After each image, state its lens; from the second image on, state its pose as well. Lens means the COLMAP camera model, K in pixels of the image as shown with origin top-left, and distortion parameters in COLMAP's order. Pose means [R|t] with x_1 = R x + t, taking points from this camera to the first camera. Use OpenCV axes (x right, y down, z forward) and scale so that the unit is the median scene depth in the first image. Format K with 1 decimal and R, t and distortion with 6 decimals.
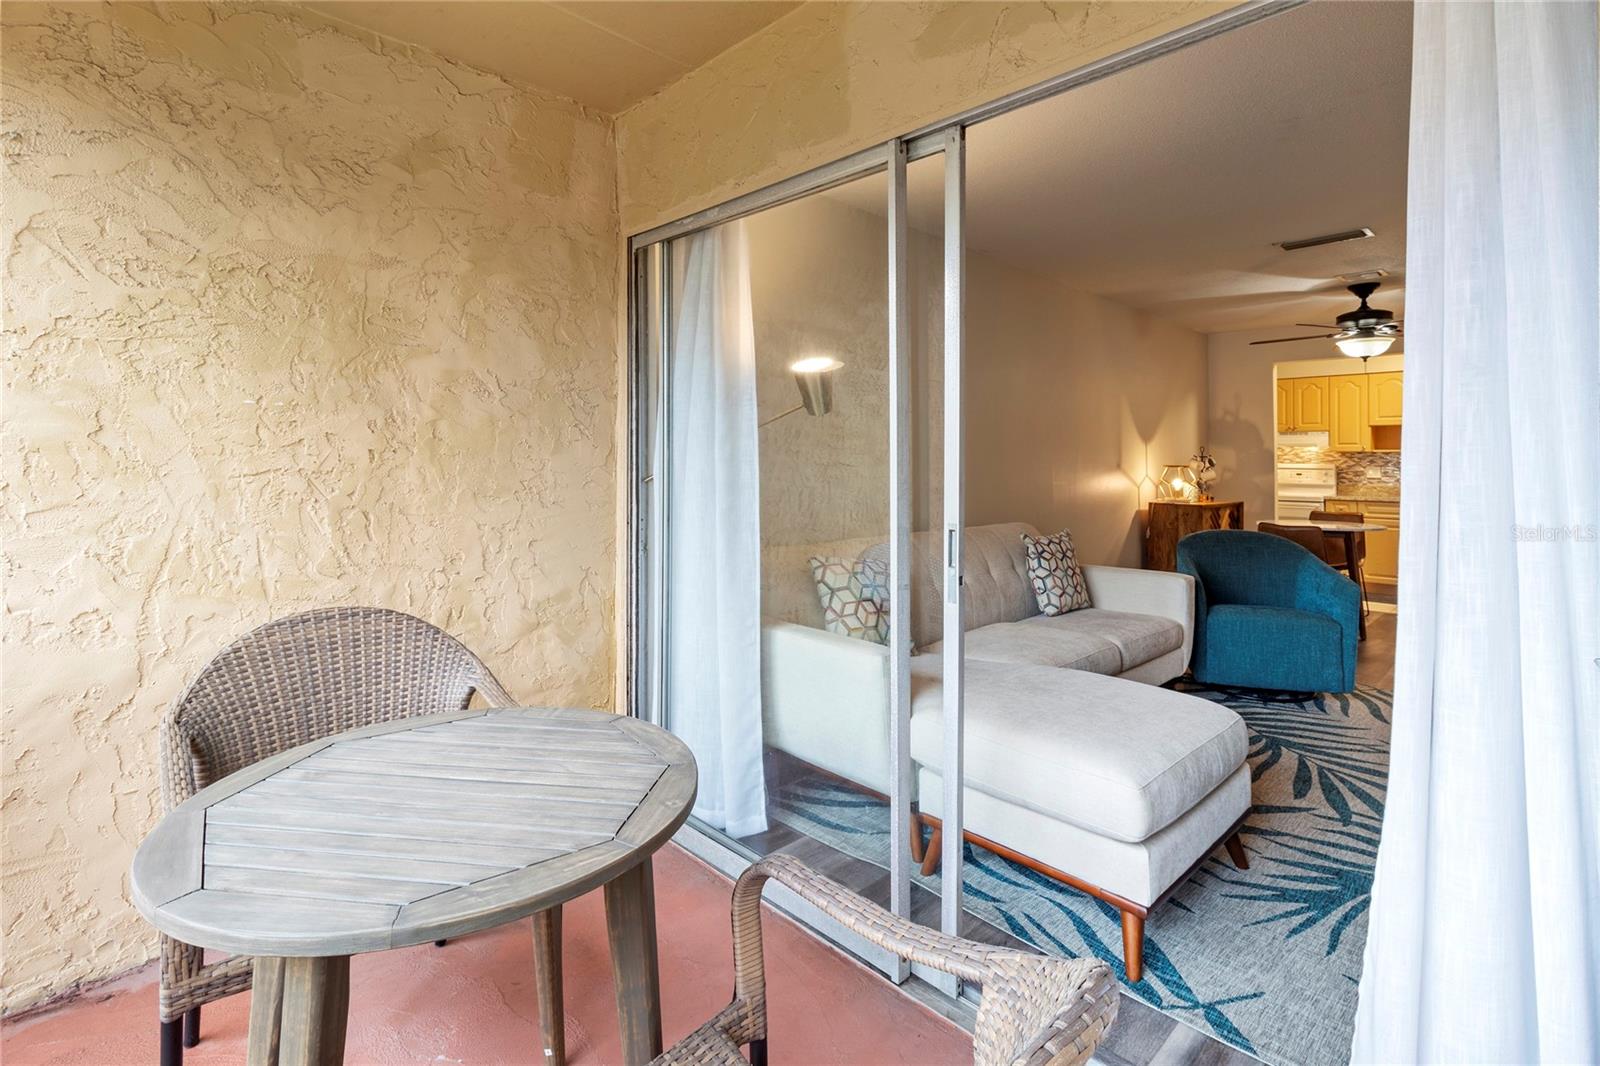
lens RADIAL K [[762.8, 0, 826.7], [0, 762.8, 459.6], [0, 0, 1]] dist [-0.001477, 0.000294]
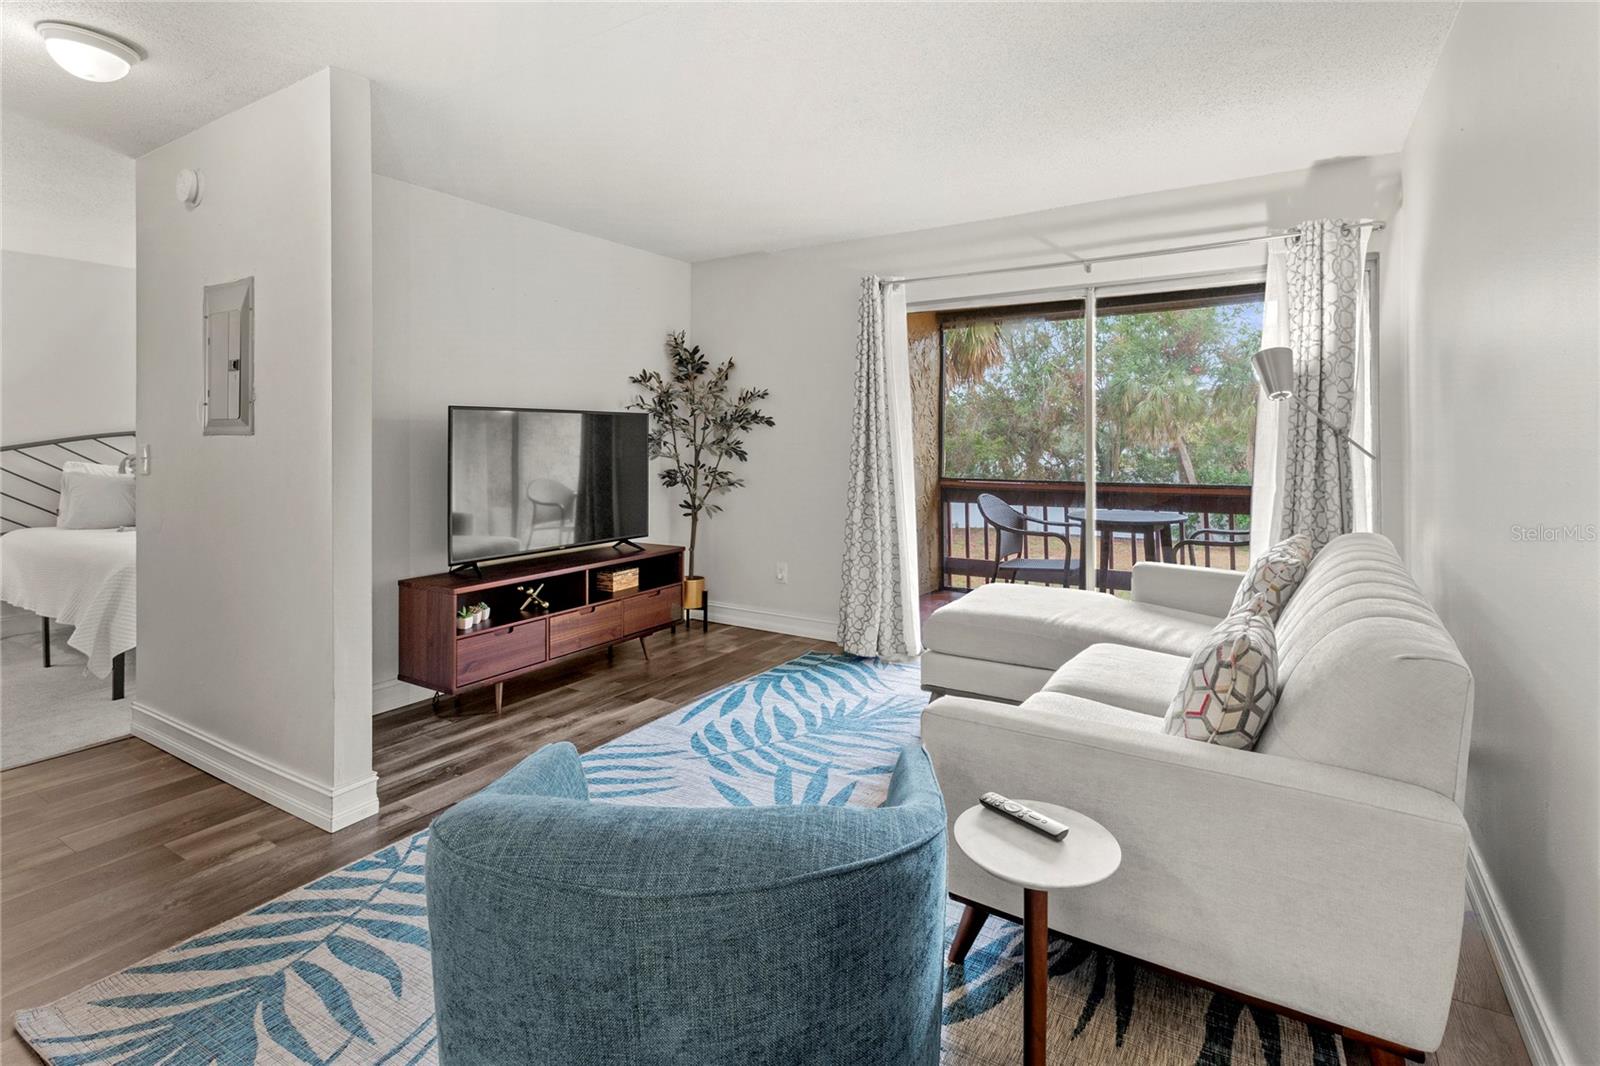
lens RADIAL K [[764.3, 0, 822.8], [0, 764.3, 424.8], [0, 0, 1]] dist [0.000503, -0.000357]
pose [[-0.973051, -0.005833, -0.230518, 0.483271], [-0.000957, 0.999774, -0.021256, 0.000700], [0.230590, -0.020462, -0.972836, 1.069512]]
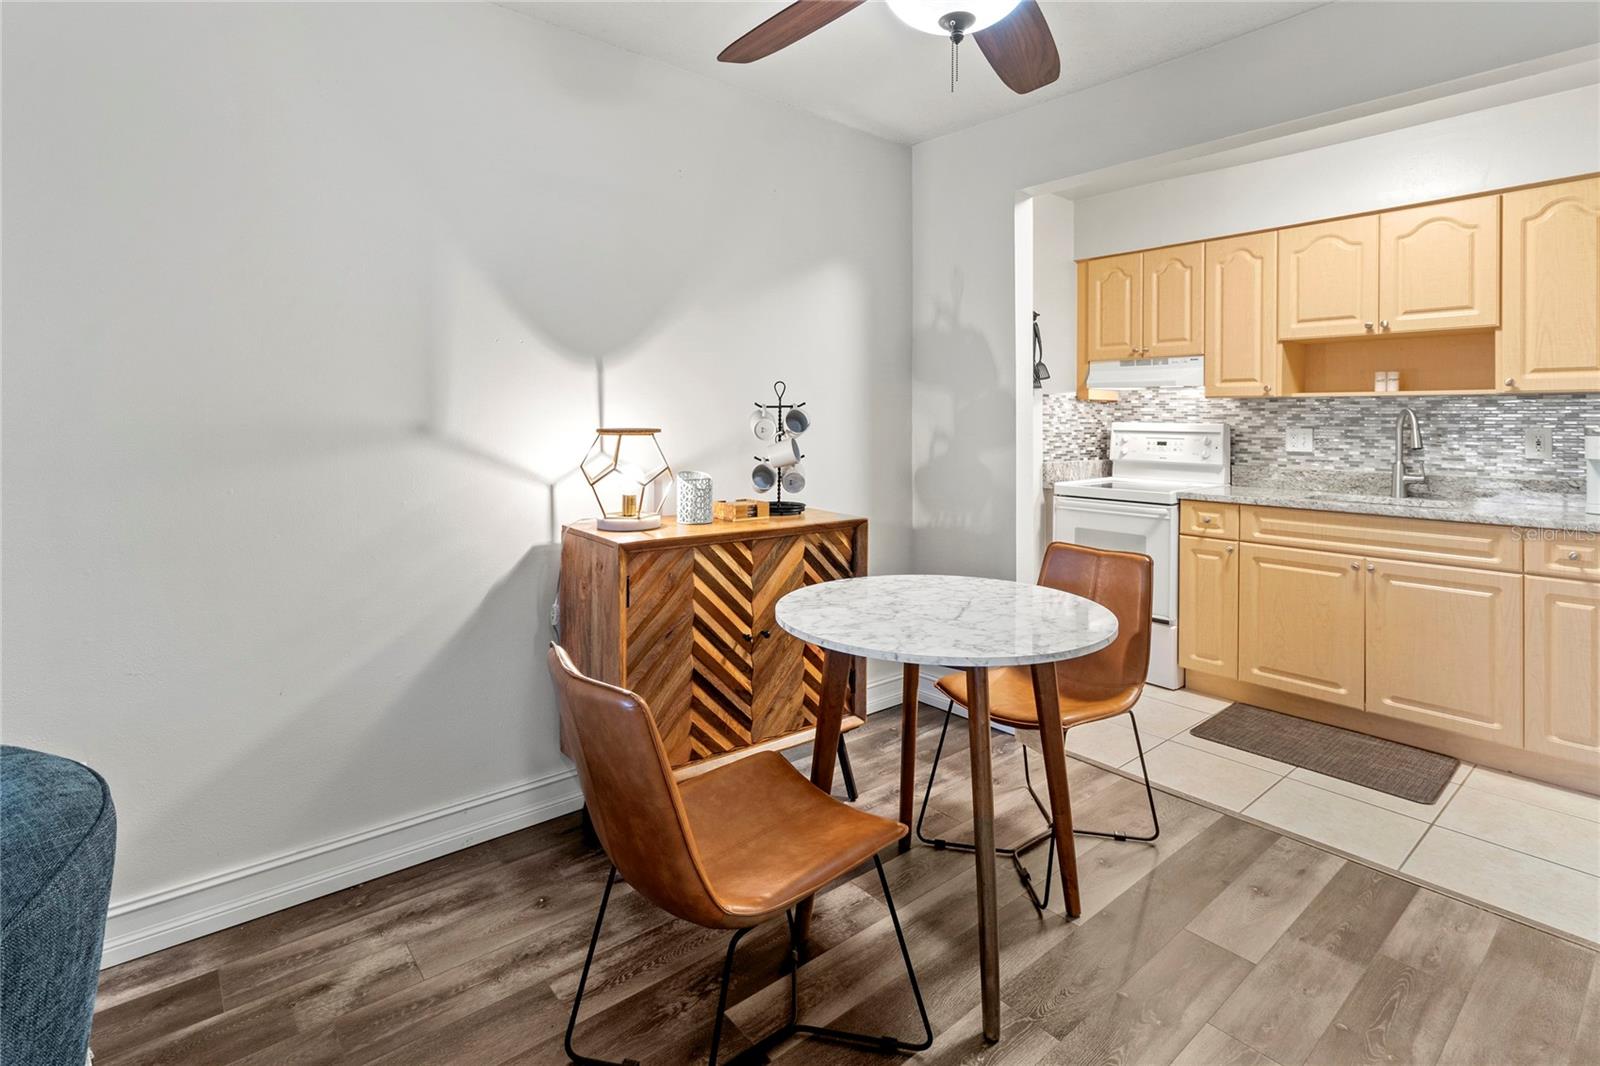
lens RADIAL K [[770.5, 0, 829.6], [0, 770.5, 423.2], [0, 0, 1]] dist [-0.000624, 0.000393]
pose [[0.996711, -0.002077, -0.081011, 0.699443], [0.002446, 0.999987, 0.004457, 0.004500], [0.081001, -0.004641, 0.996703, 0.744099]]
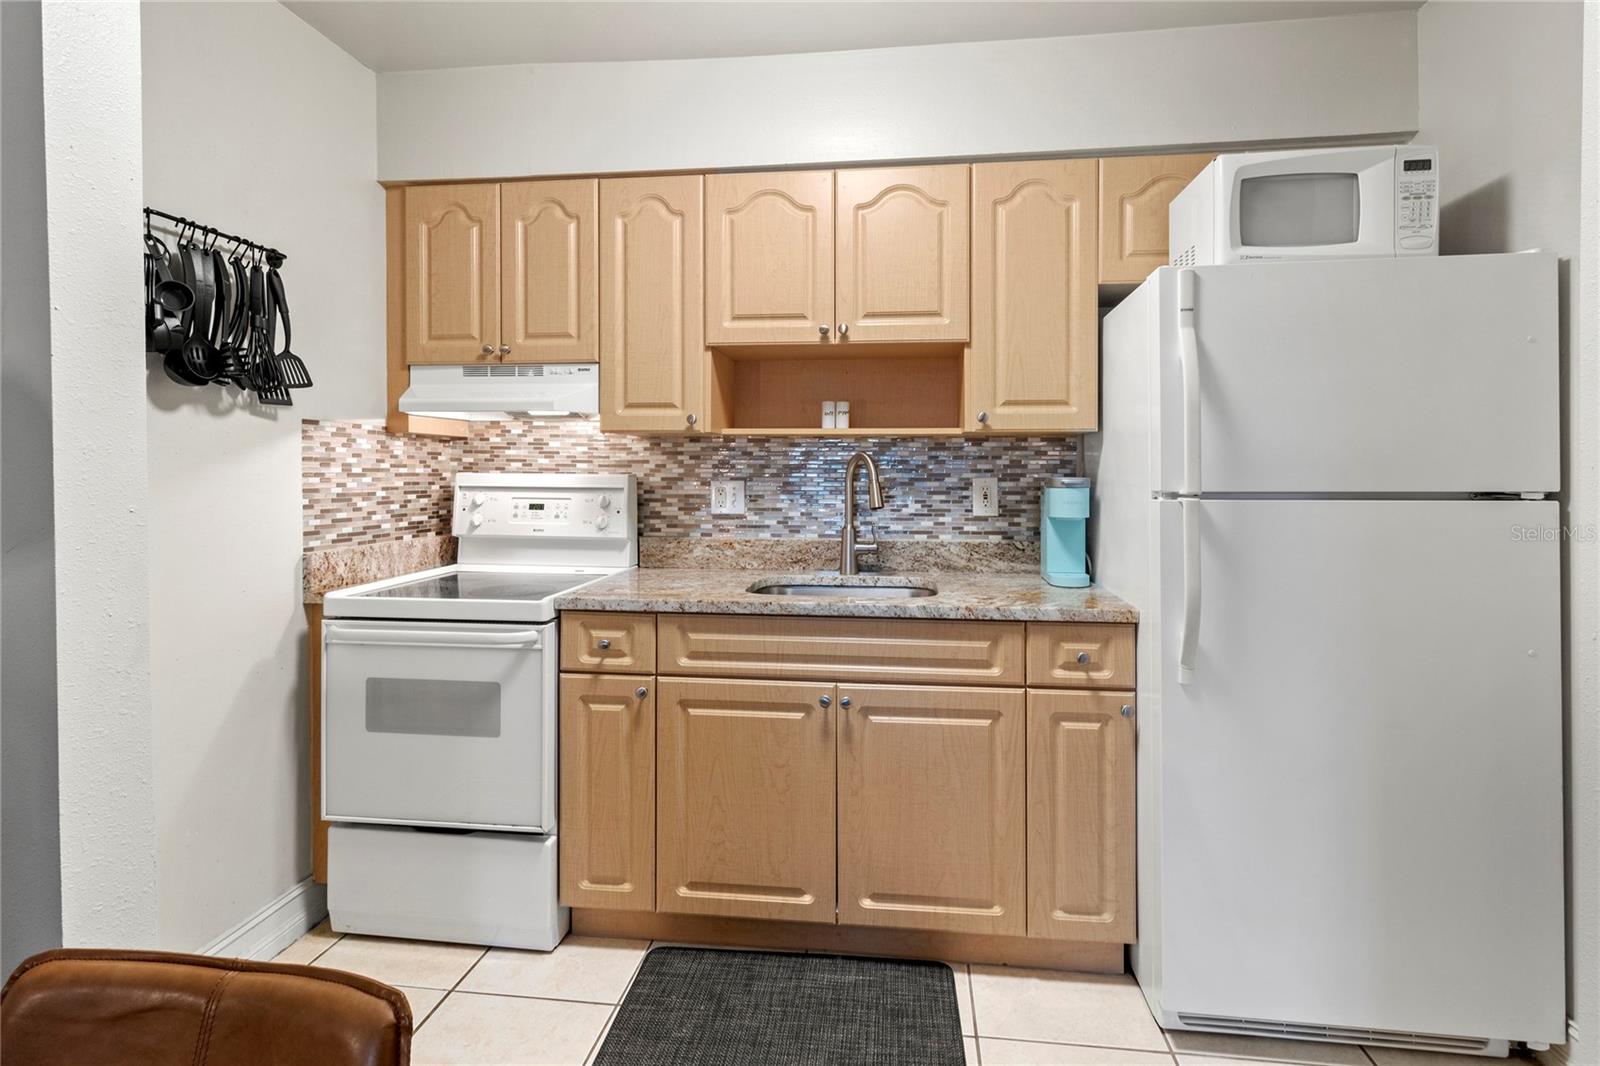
lens RADIAL K [[759.4, 0, 817.1], [0, 759.4, 476.2], [0, 0, 1]] dist [0.000418, 0.000080]
pose [[0.798460, -0.010810, 0.601950, 0.831304], [0.003695, 0.999908, 0.013055, 0.004565], [-0.602036, -0.008200, 0.798427, 1.077171]]
